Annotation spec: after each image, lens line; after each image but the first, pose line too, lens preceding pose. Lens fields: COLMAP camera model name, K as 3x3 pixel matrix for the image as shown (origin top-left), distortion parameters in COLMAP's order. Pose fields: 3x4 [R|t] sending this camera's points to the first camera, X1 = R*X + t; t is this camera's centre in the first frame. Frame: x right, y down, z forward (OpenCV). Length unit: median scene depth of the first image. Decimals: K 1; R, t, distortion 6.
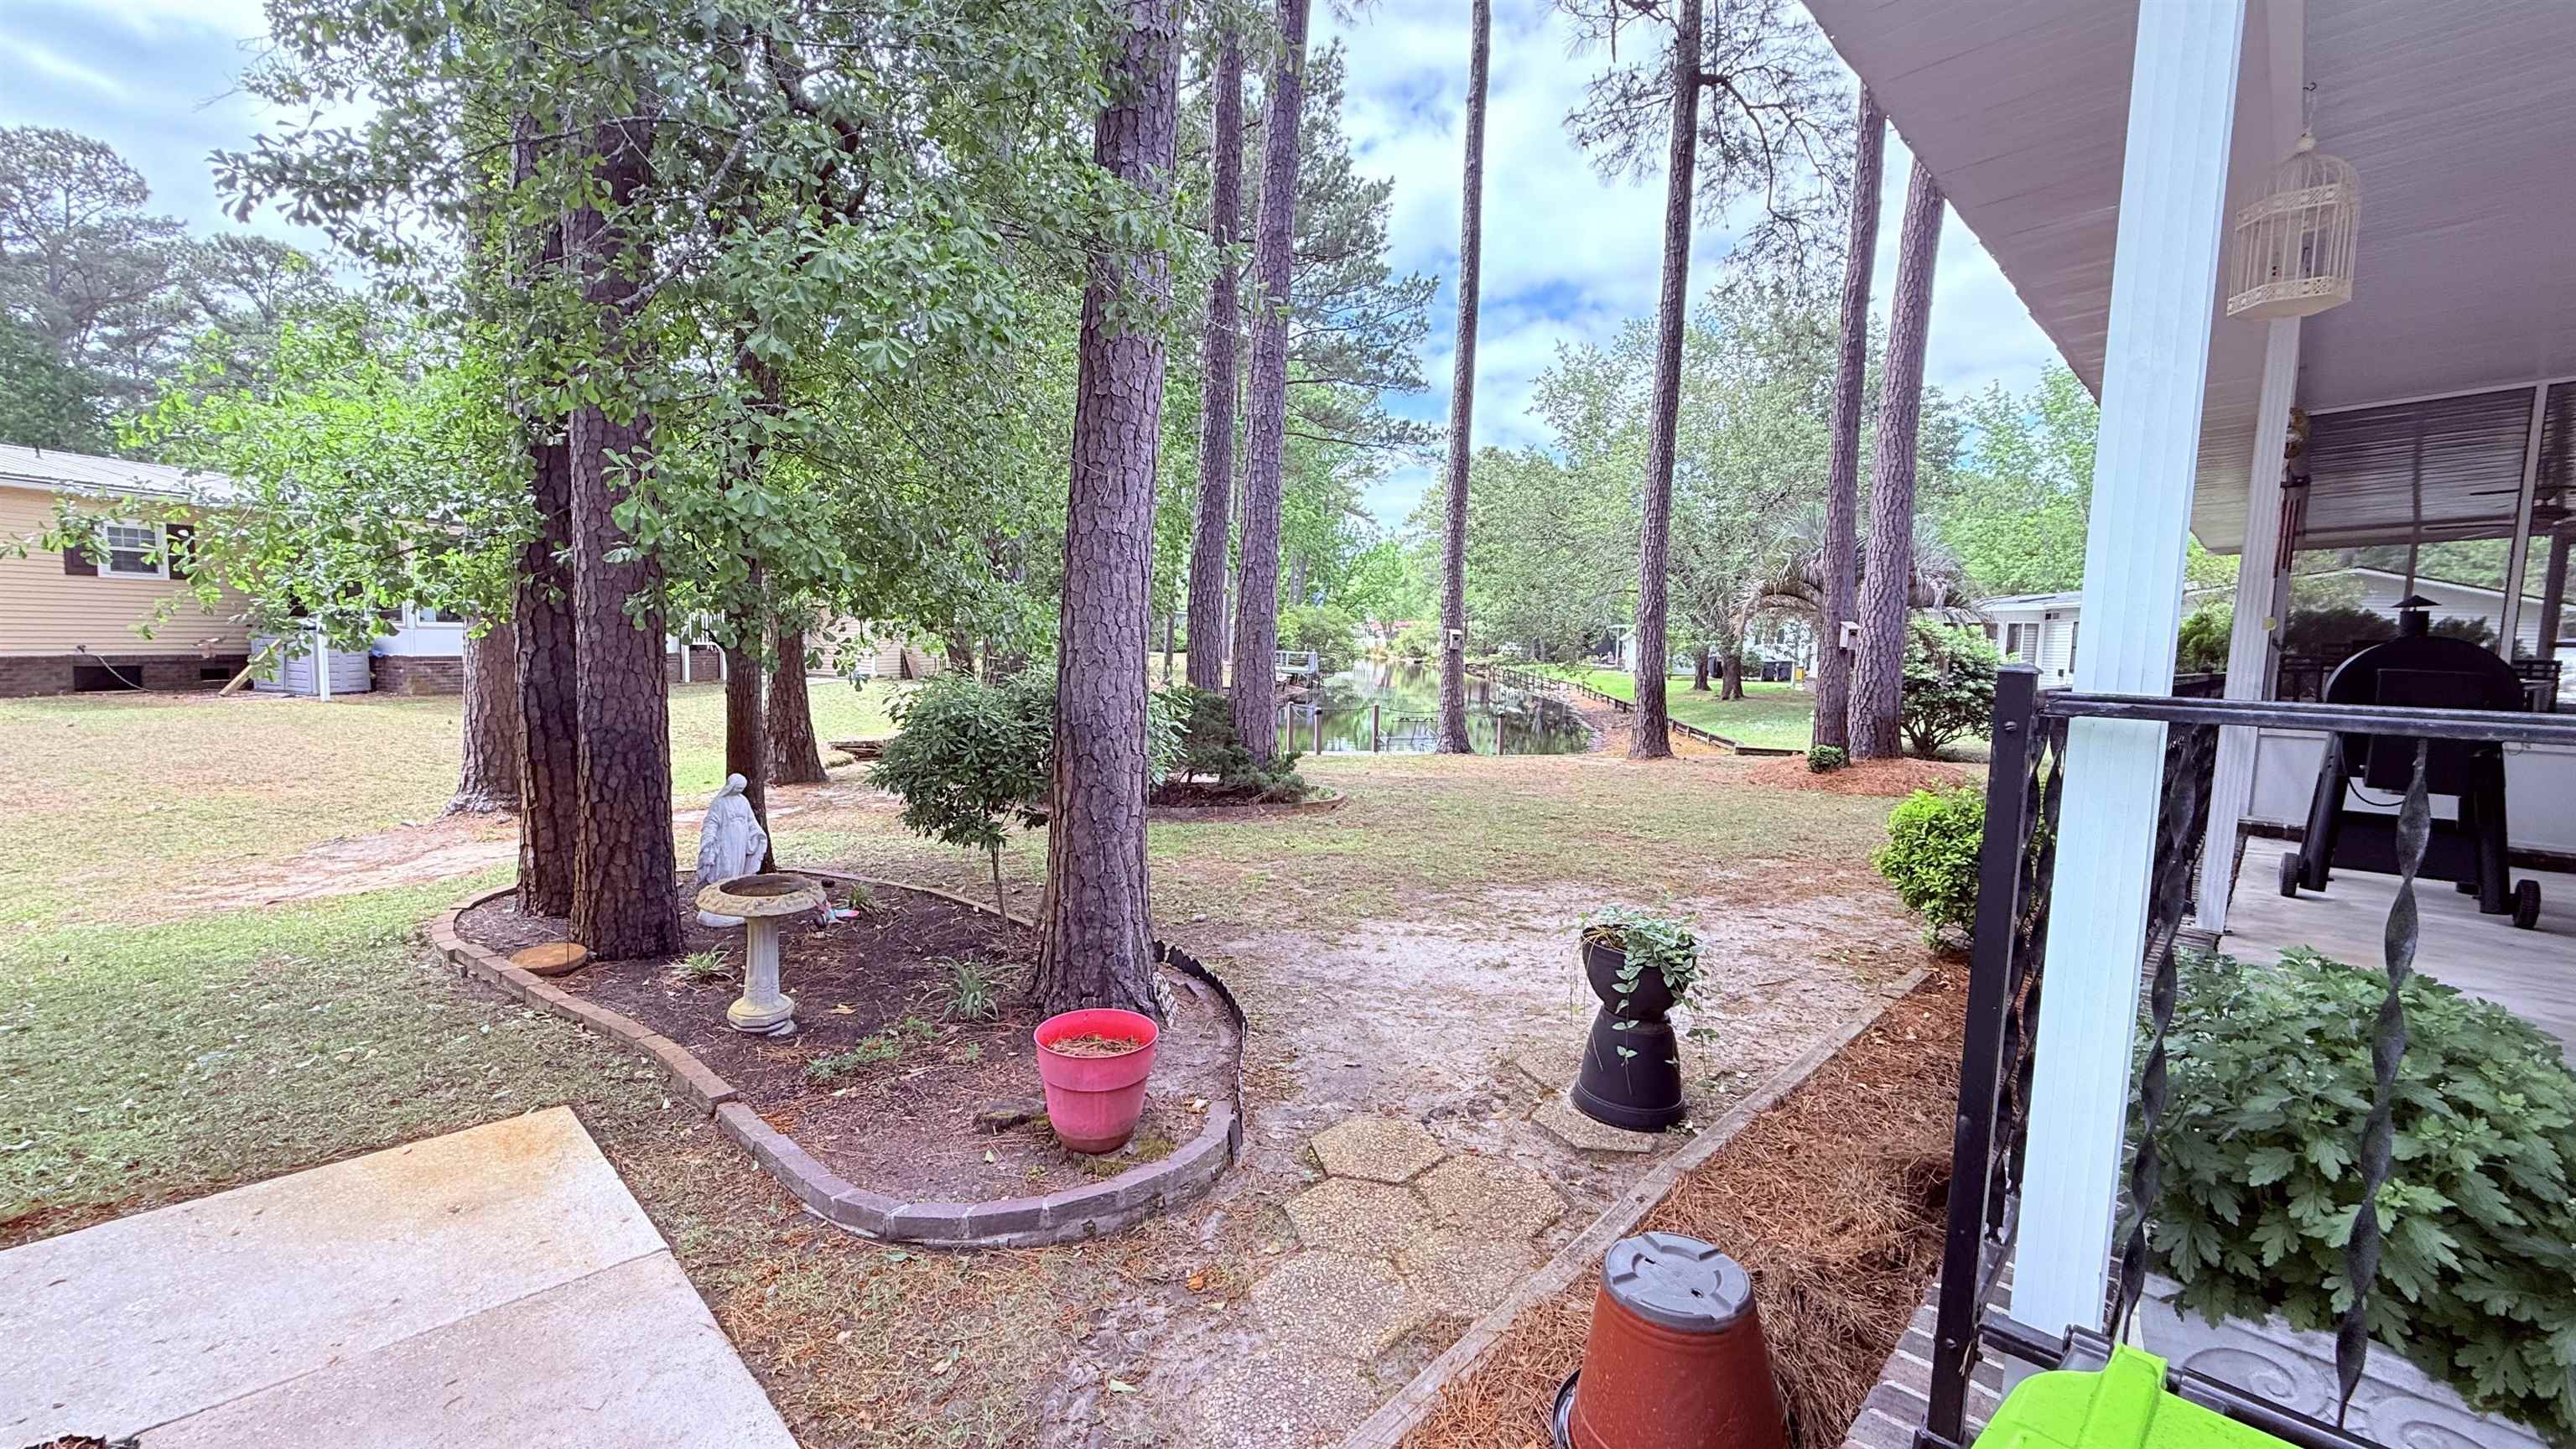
lens RADIAL K [[1032.7, 0, 1276.7], [0, 1032.7, 726.3], [0, 0, 1]] dist [-0.000246, 0.000193]
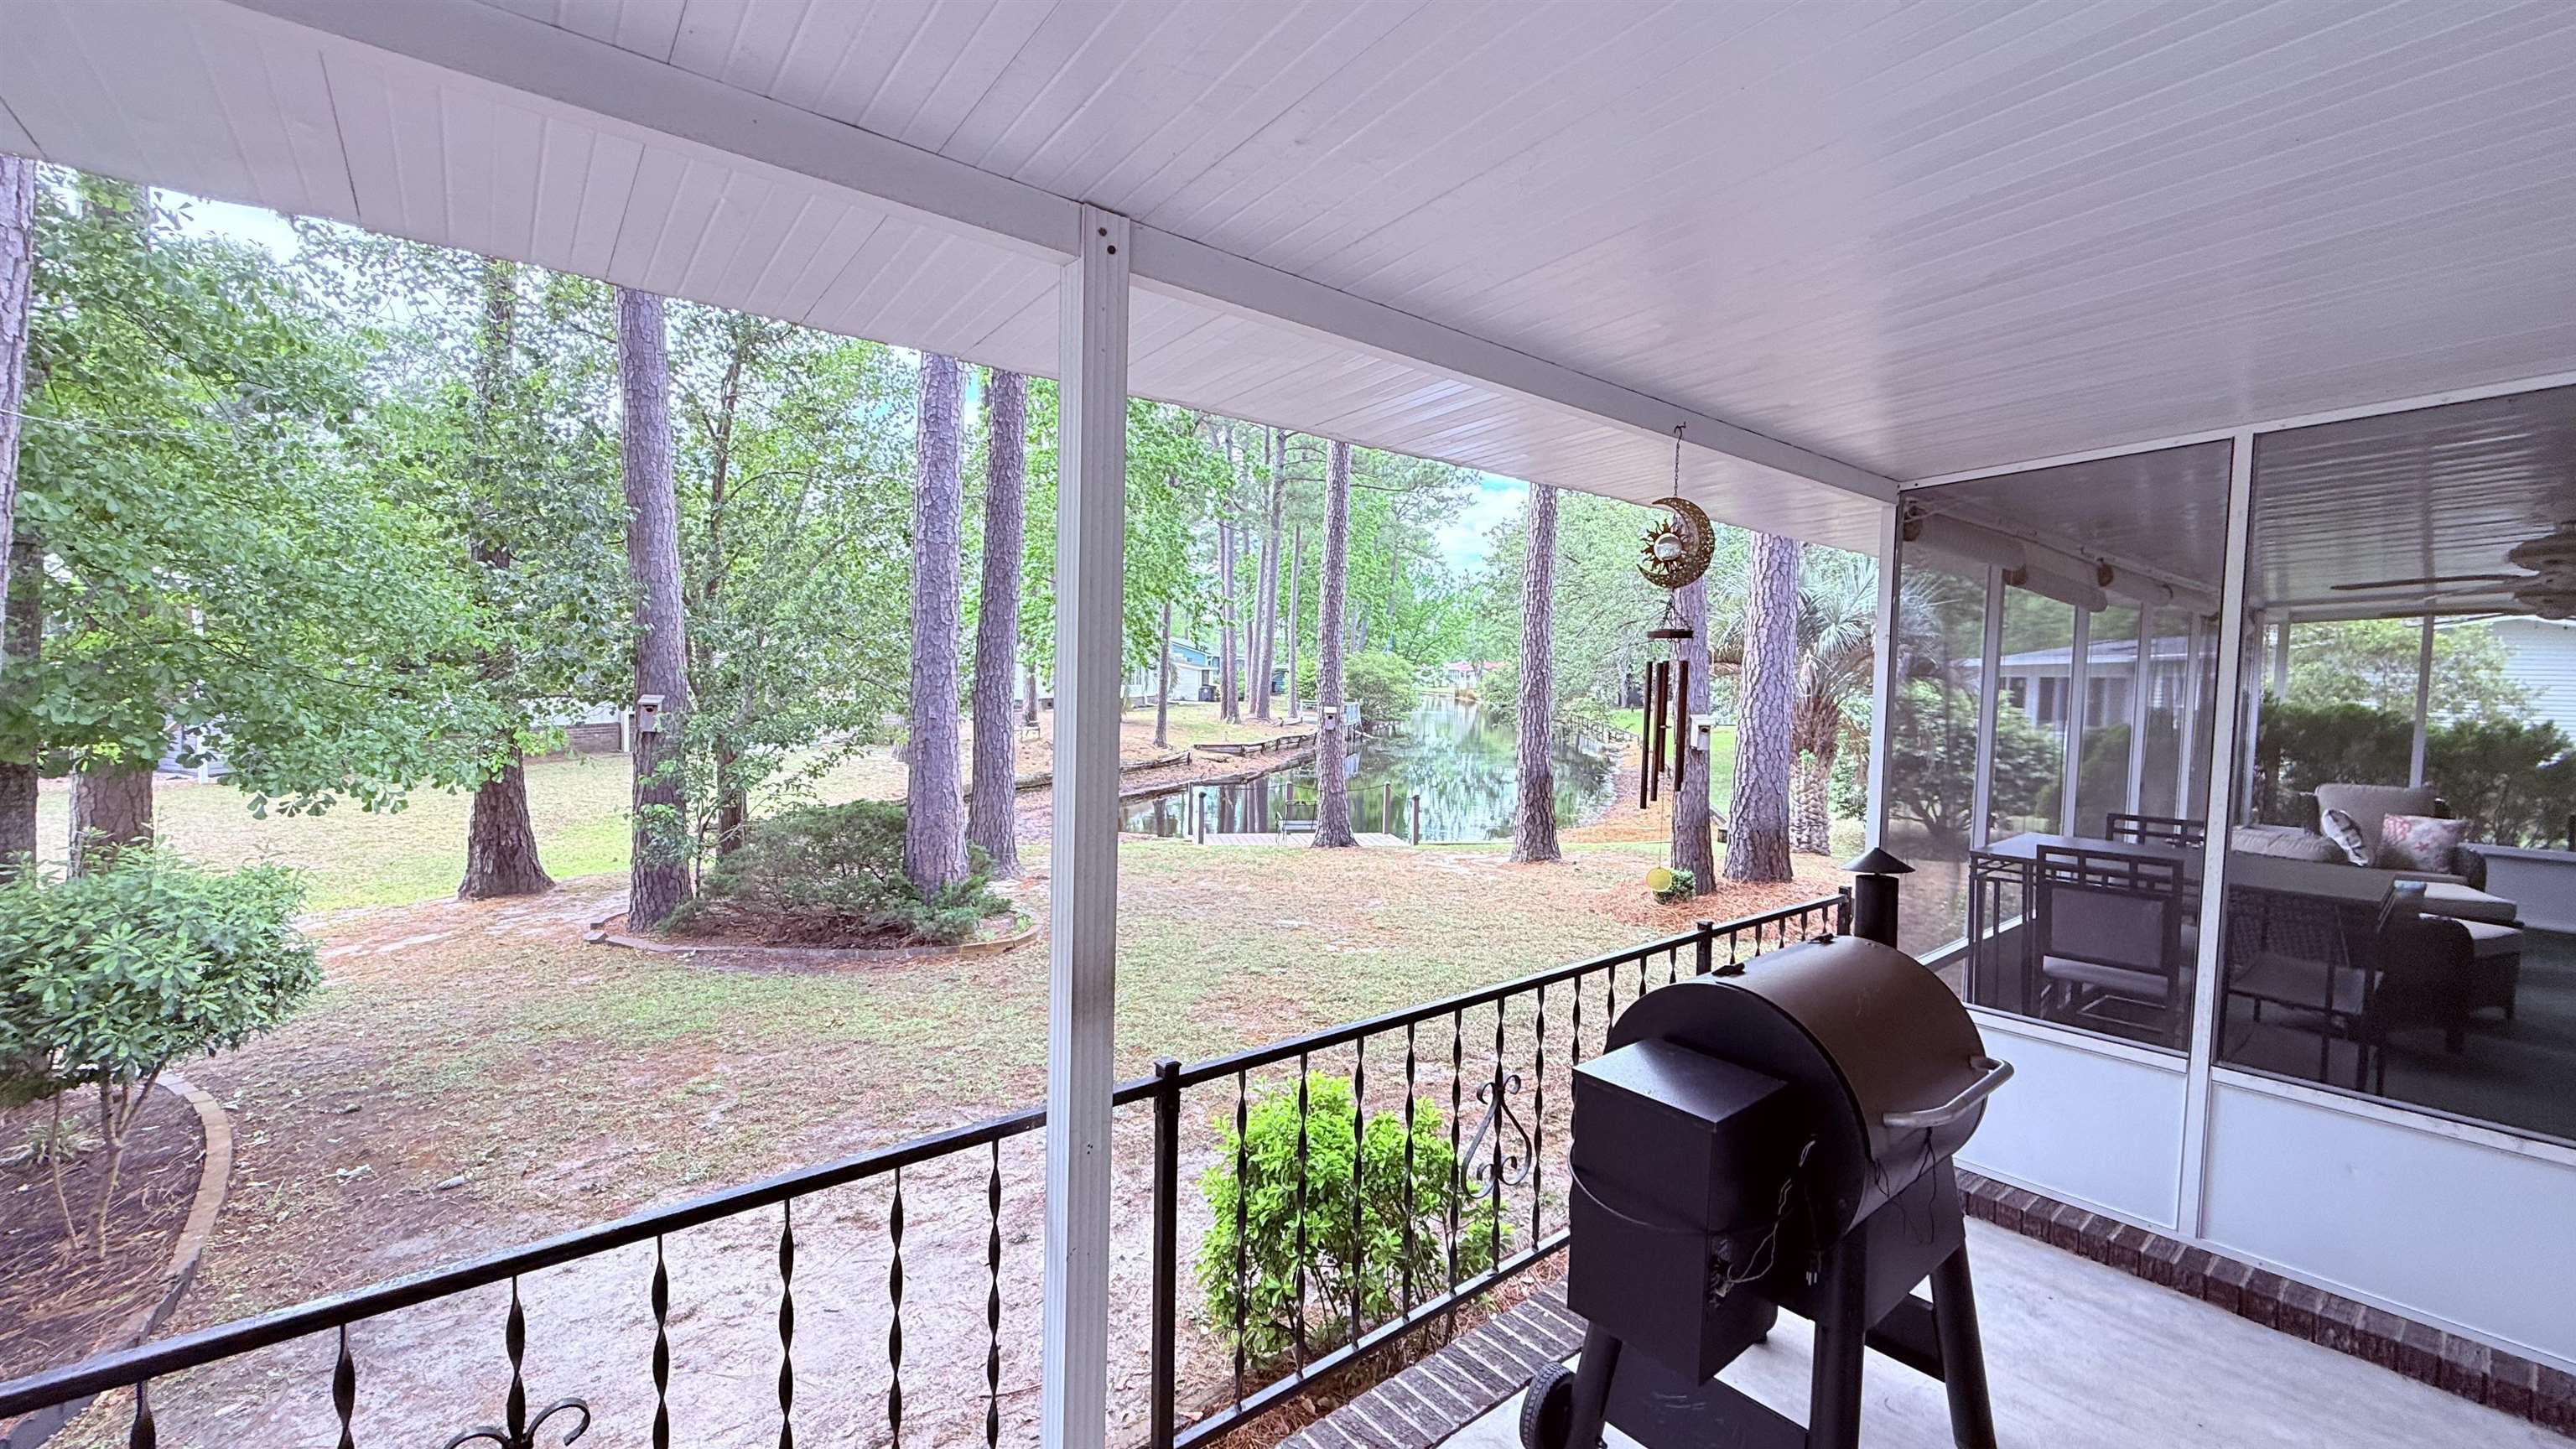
lens RADIAL K [[1032.7, 0, 1274.9], [0, 1032.7, 725.4], [0, 0, 1]] dist [-0.000246, 0.000193]
pose [[0.993649, -0.001862, -0.112507, 0.070185], [-0.002408, 0.999282, -0.037804, -0.013794], [0.112497, 0.037834, 0.992931, 0.036117]]
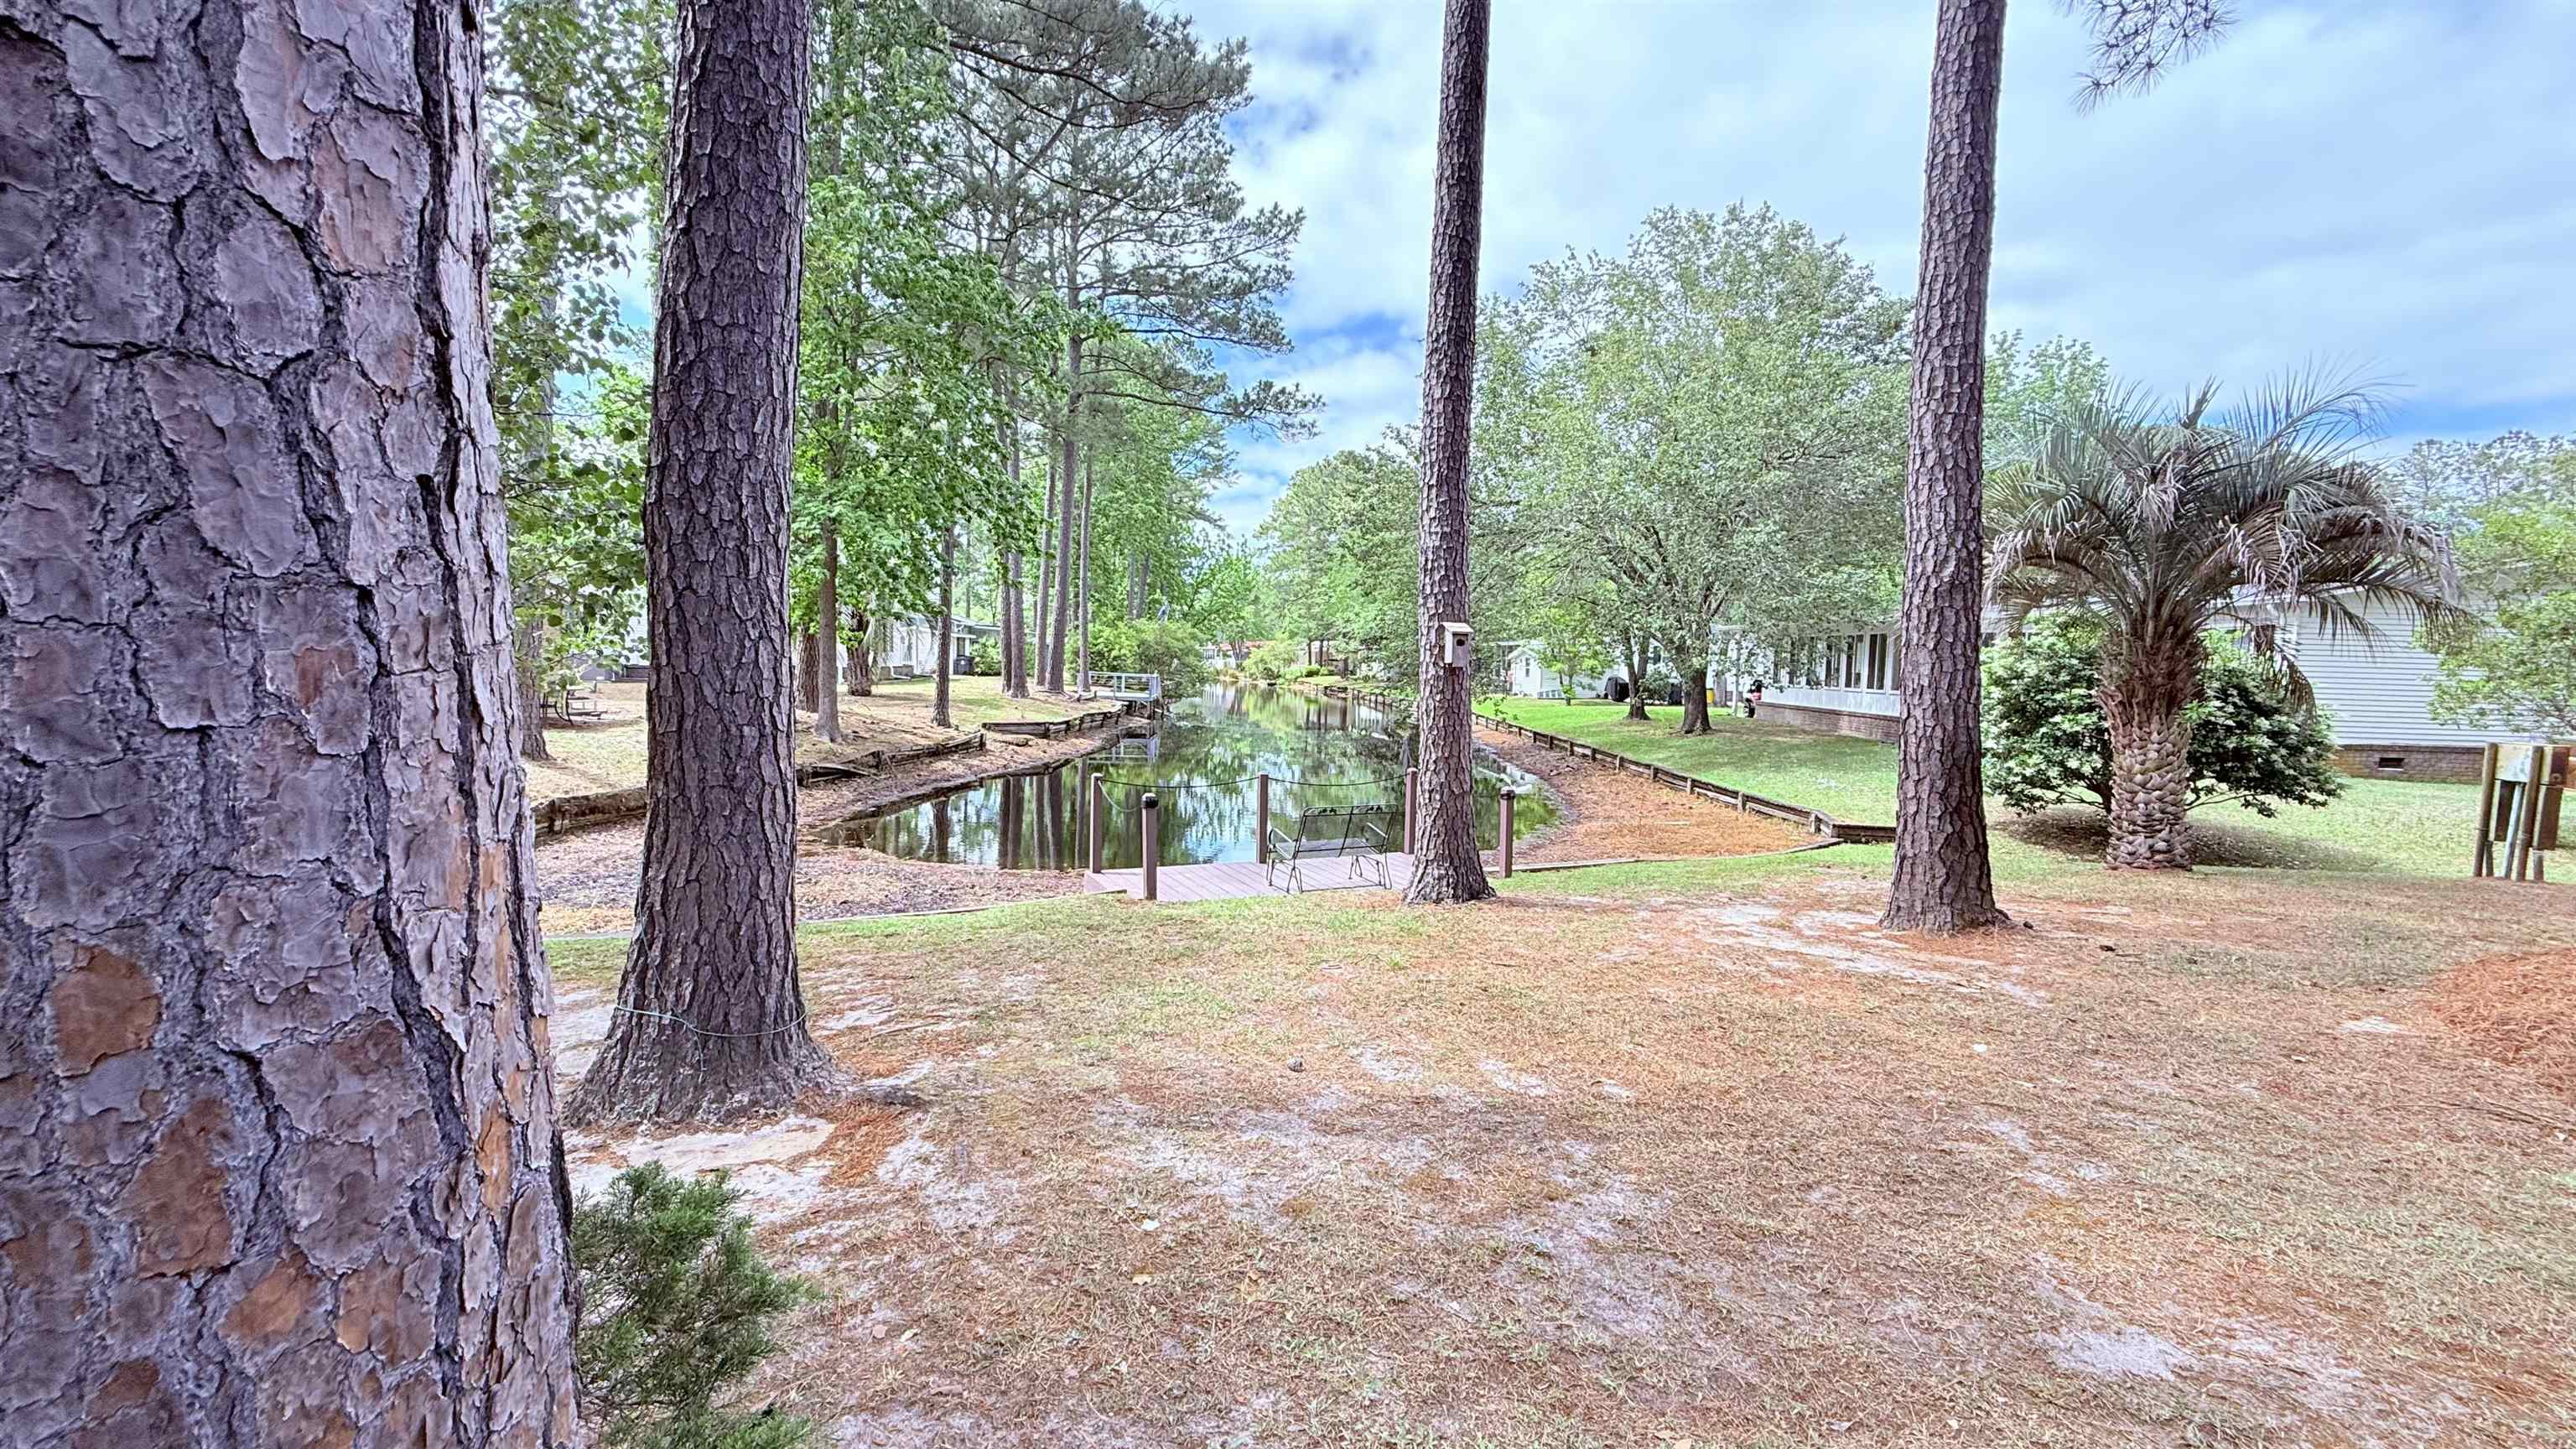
lens RADIAL K [[1032.7, 0, 1288.3], [0, 1032.7, 724.2], [0, 0, 1]] dist [-0.000246, 0.000193]
pose [[0.987342, -0.012958, 0.158074, 0.009725], [0.016642, 0.999619, -0.022004, -0.013032], [-0.157729, 0.024356, 0.987182, 0.179645]]
